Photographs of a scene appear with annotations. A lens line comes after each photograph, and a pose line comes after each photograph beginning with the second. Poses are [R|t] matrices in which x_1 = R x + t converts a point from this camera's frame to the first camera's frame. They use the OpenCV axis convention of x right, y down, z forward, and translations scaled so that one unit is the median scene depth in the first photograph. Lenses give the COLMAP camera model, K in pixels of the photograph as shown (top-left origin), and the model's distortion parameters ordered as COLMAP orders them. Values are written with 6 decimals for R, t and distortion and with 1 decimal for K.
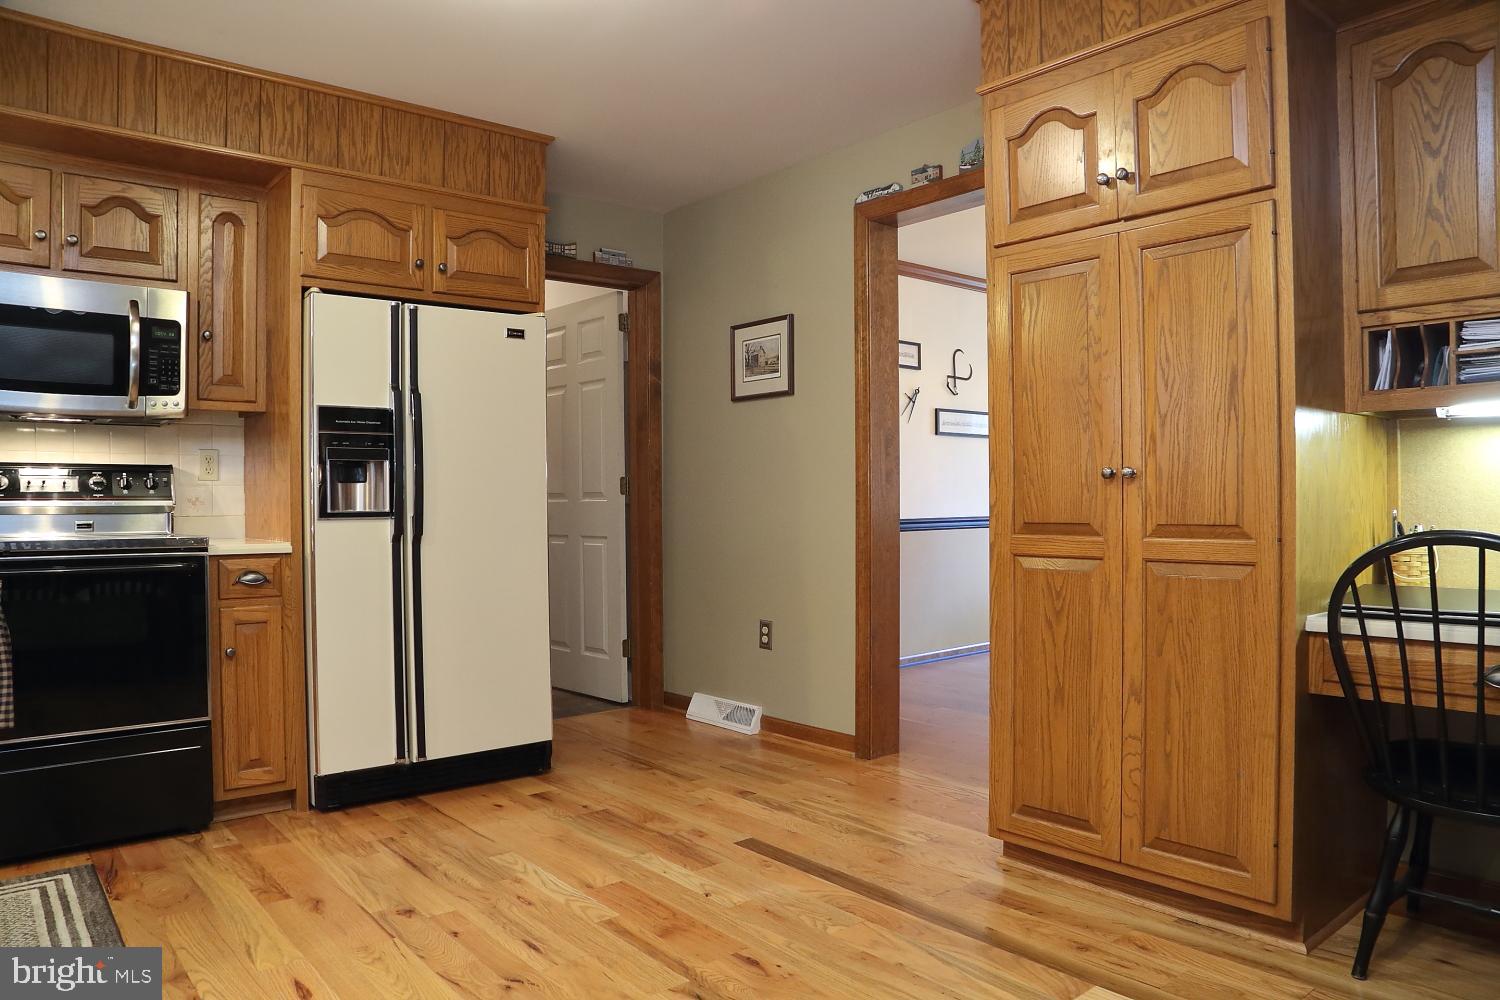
lens RADIAL K [[1025.3, 0, 752.4], [0, 1025.3, 509.2], [0, 0, 1]] dist [-0.118806, 0.063643]
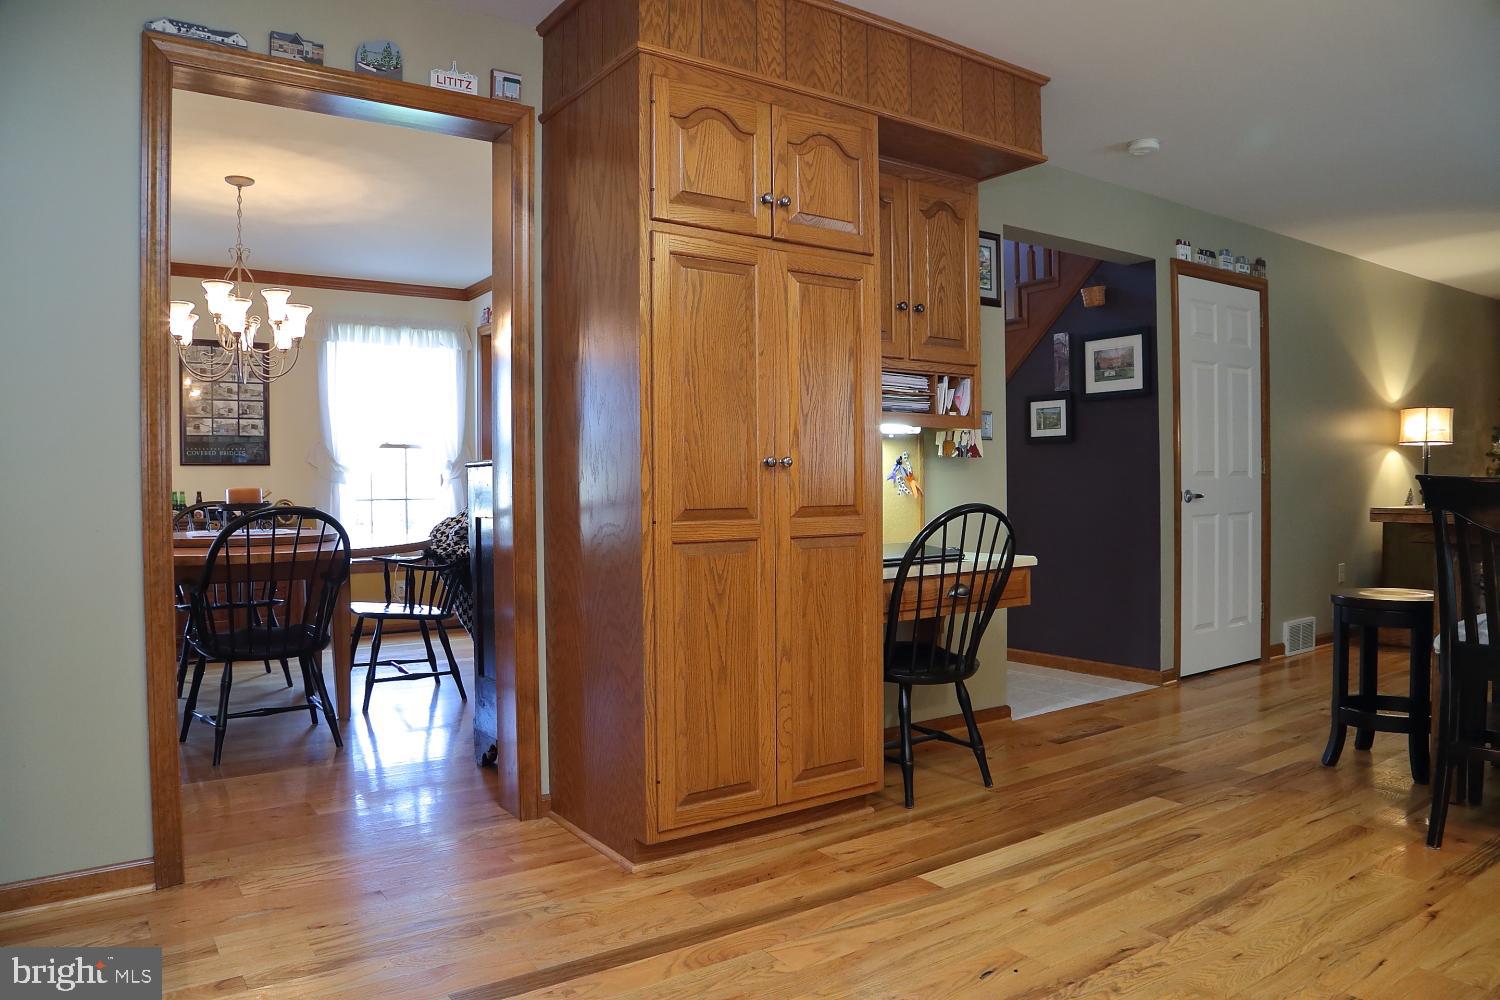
lens RADIAL K [[1025.3, 0, 750.9], [0, 1025.3, 508.8], [0, 0, 1]] dist [-0.118806, 0.063643]
pose [[0.089609, -0.014939, 0.995865, -0.607263], [0.016084, 0.999779, 0.013550, 0.000149], [-0.995847, 0.014804, 0.089829, 0.717130]]
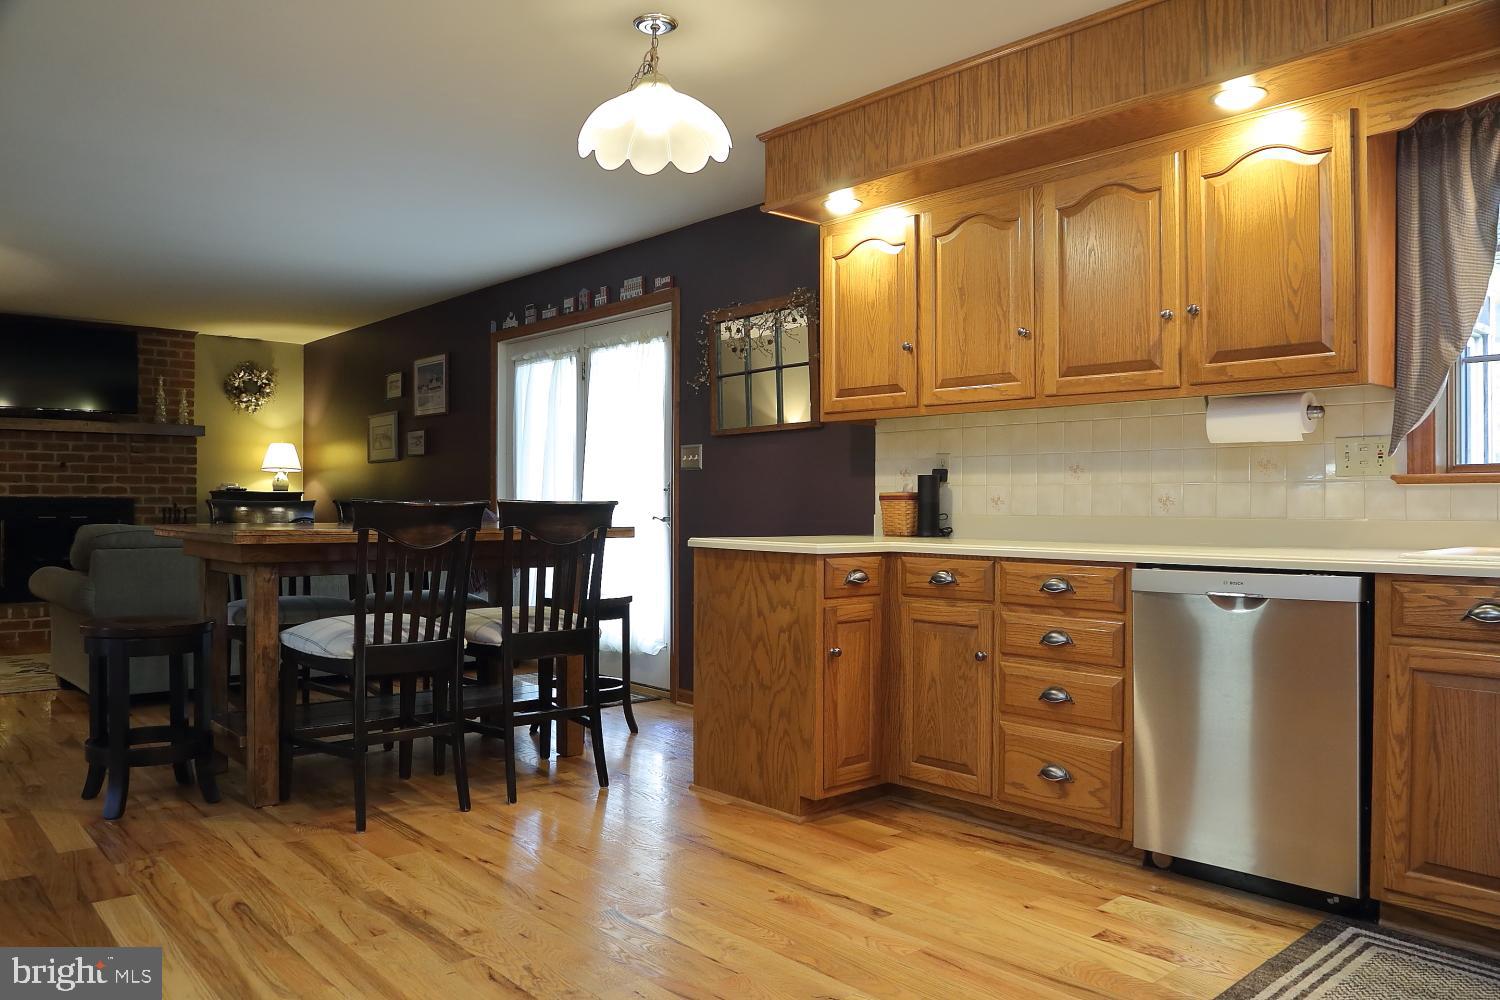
lens RADIAL K [[1094.6, 0, 749.8], [0, 1094.6, 508.2], [0, 0, 1]] dist [-0.089054, 0.056390]
pose [[-0.999729, 0.002936, -0.023084, -0.063362], [0.002692, 0.999941, 0.010568, -0.008994], [0.023113, 0.010503, -0.999678, 1.261377]]
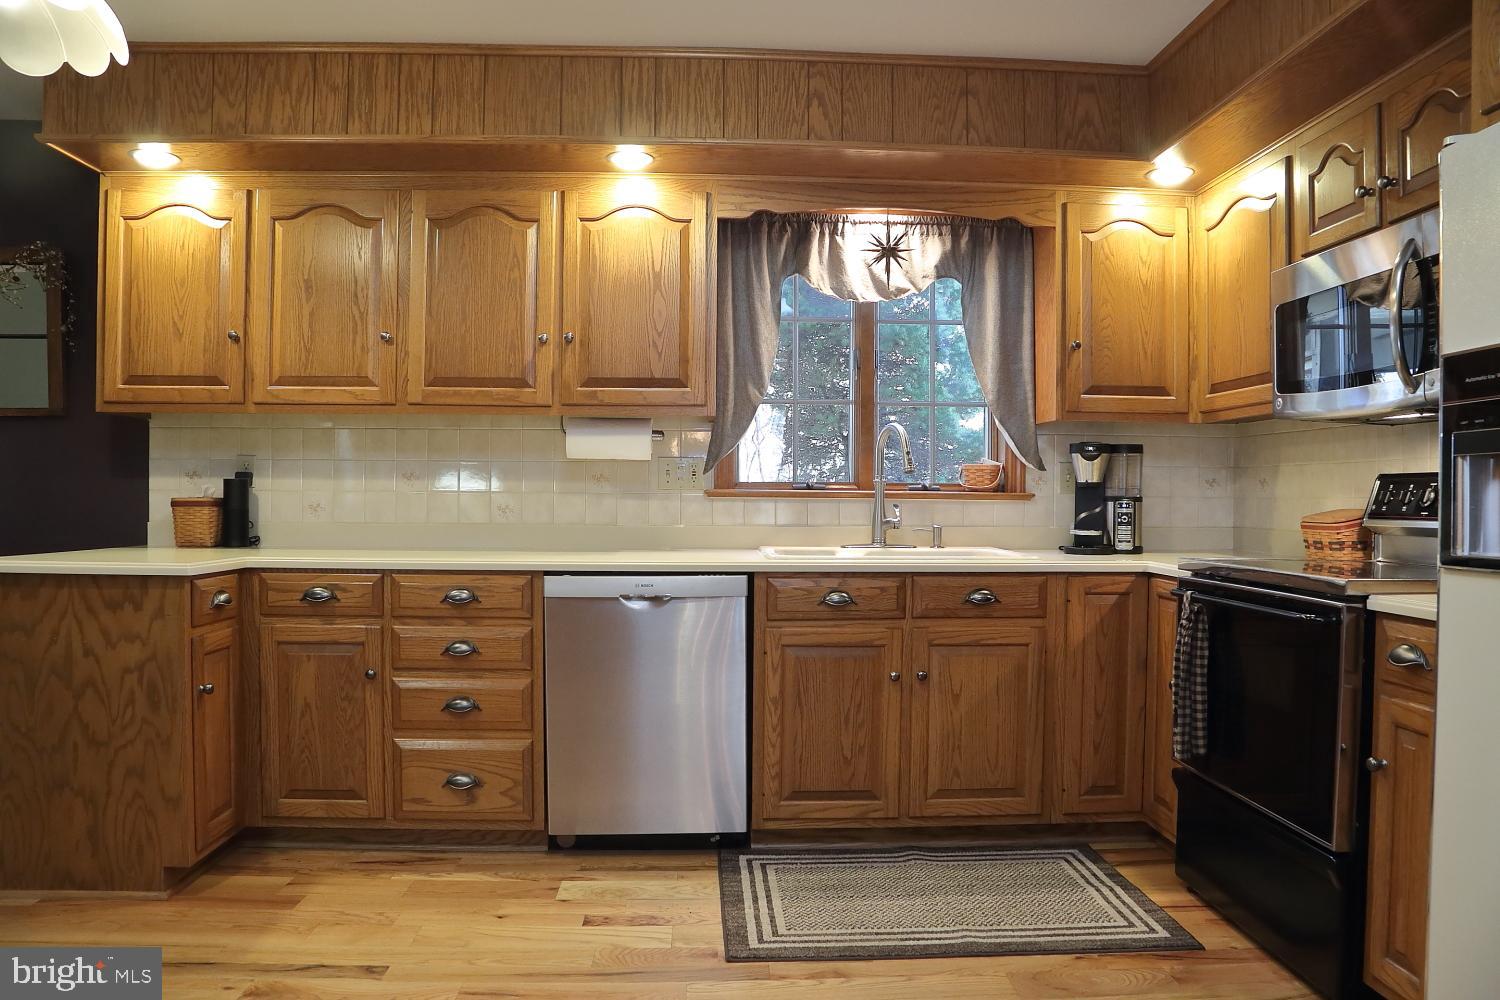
lens RADIAL K [[1025.3, 0, 749.0], [0, 1025.3, 507.9], [0, 0, 1]] dist [-0.118806, 0.063643]
pose [[-0.607830, 0.008264, -0.794024, 0.216863], [-0.010041, 0.999786, 0.018091, -0.027999], [0.794004, 0.018969, -0.607617, 1.051056]]
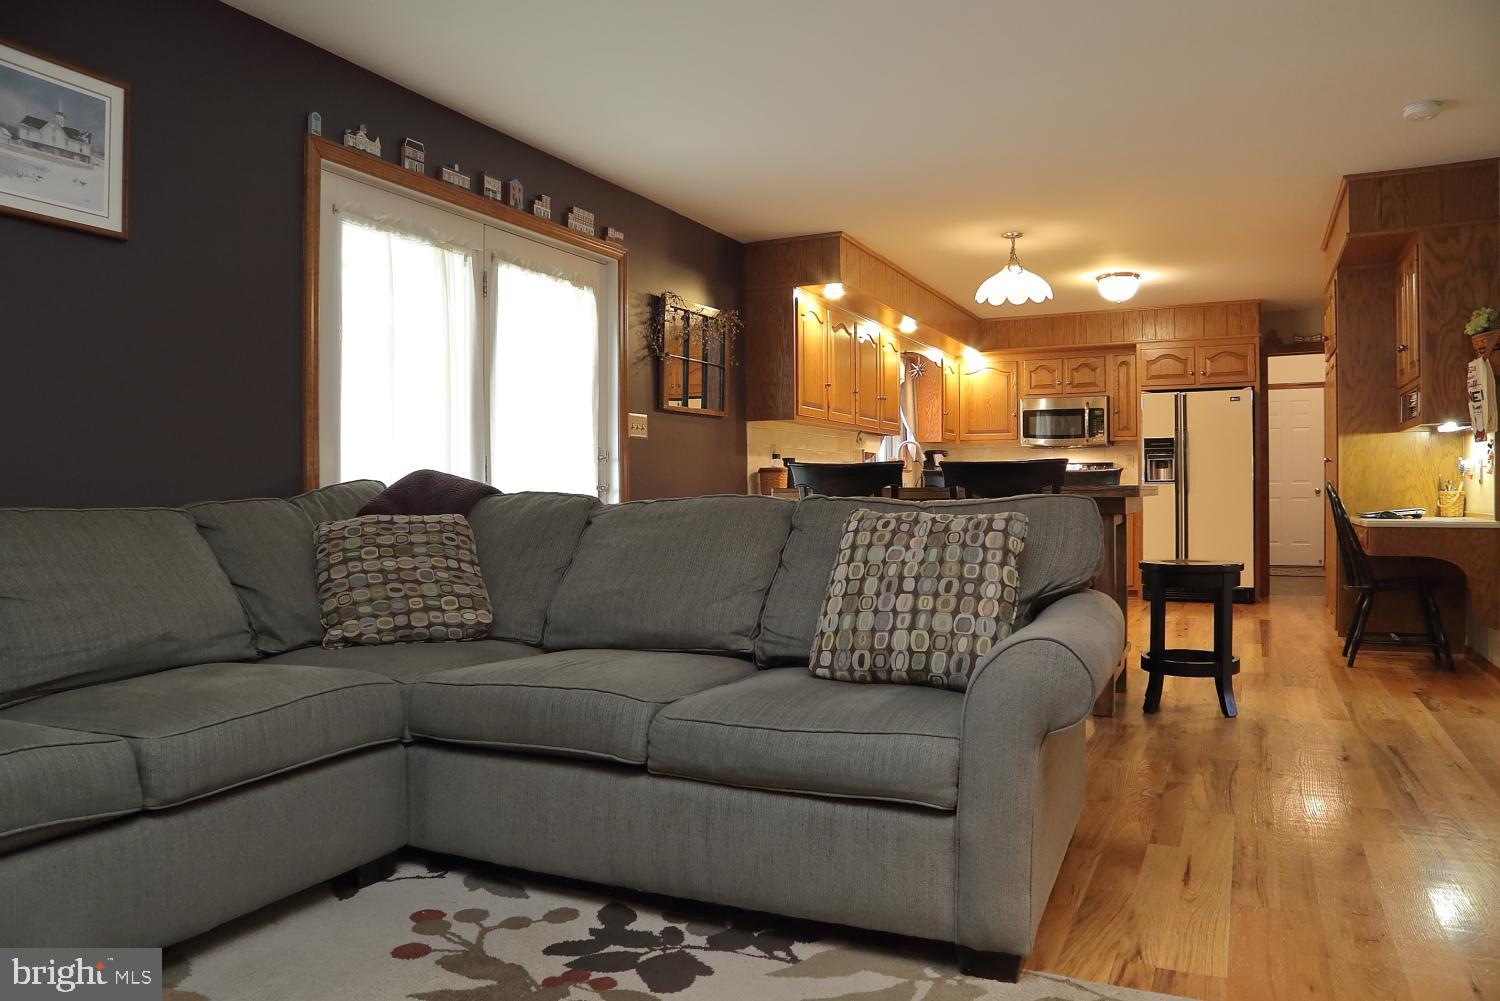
lens RADIAL K [[1025.3, 0, 776.0], [0, 1025.3, 501.2], [0, 0, 1]] dist [-0.118806, 0.063643]
pose [[0.418094, 0.010808, -0.908340, 1.529041], [-0.000456, 0.999932, 0.011688, 0.025388], [0.908404, -0.004473, 0.418070, -0.929076]]
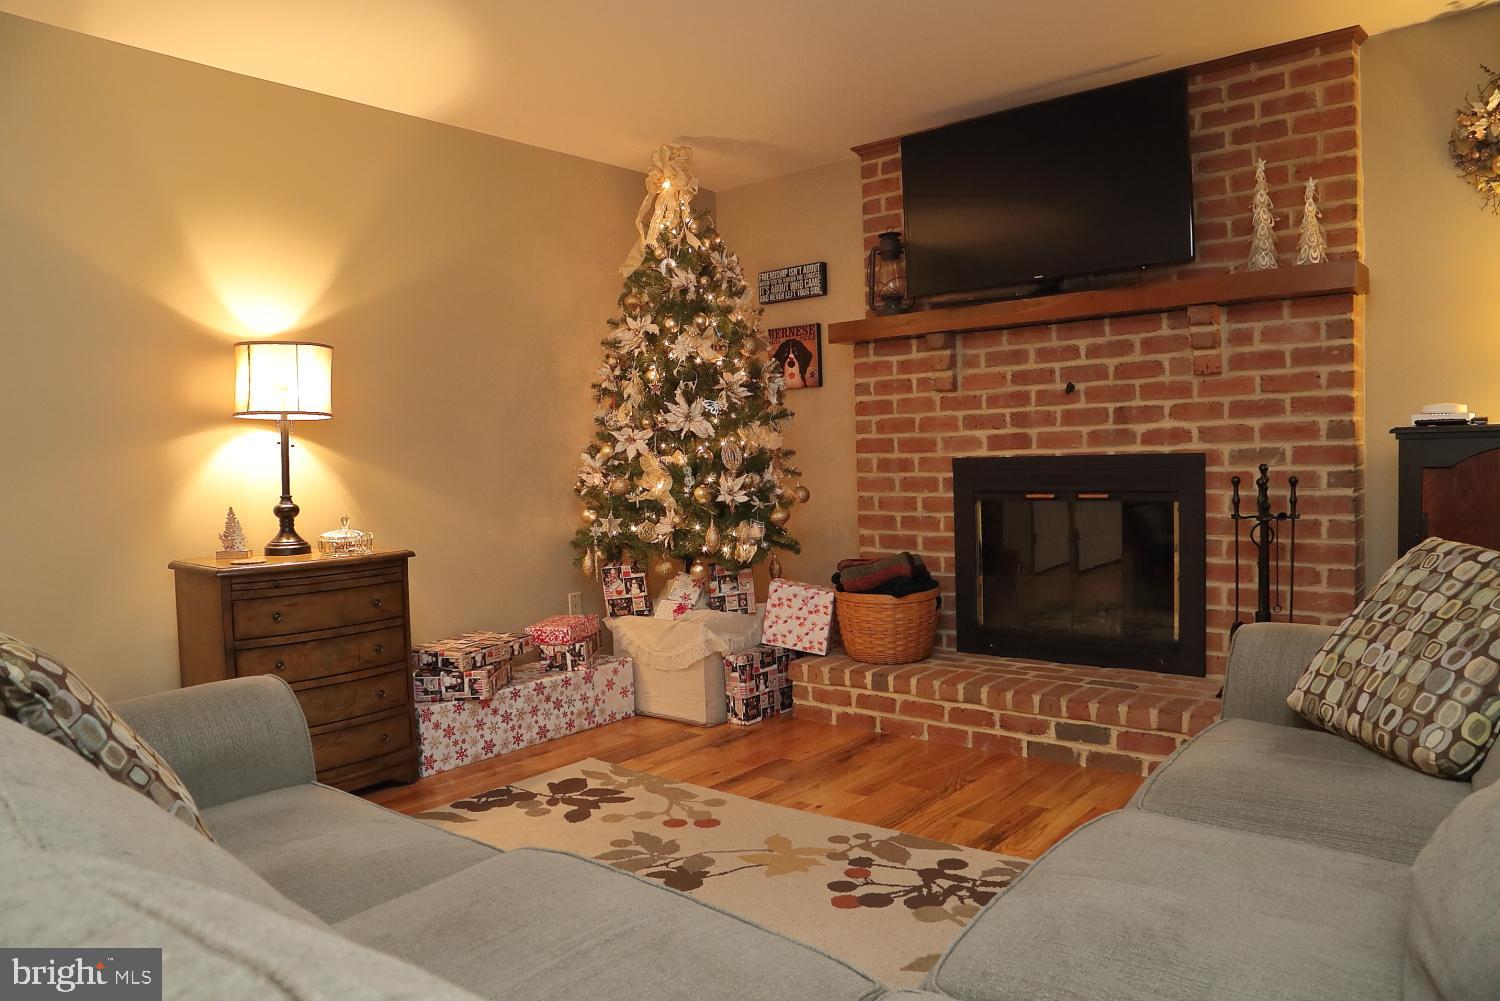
lens RADIAL K [[1025.3, 0, 747.0], [0, 1025.3, 506.0], [0, 0, 1]] dist [-0.118806, 0.063643]
pose [[-0.172737, -0.032408, 0.984435, 0.414099], [0.038201, 0.998486, 0.039574, -0.014405], [-0.984227, 0.044443, -0.171238, -0.753538]]
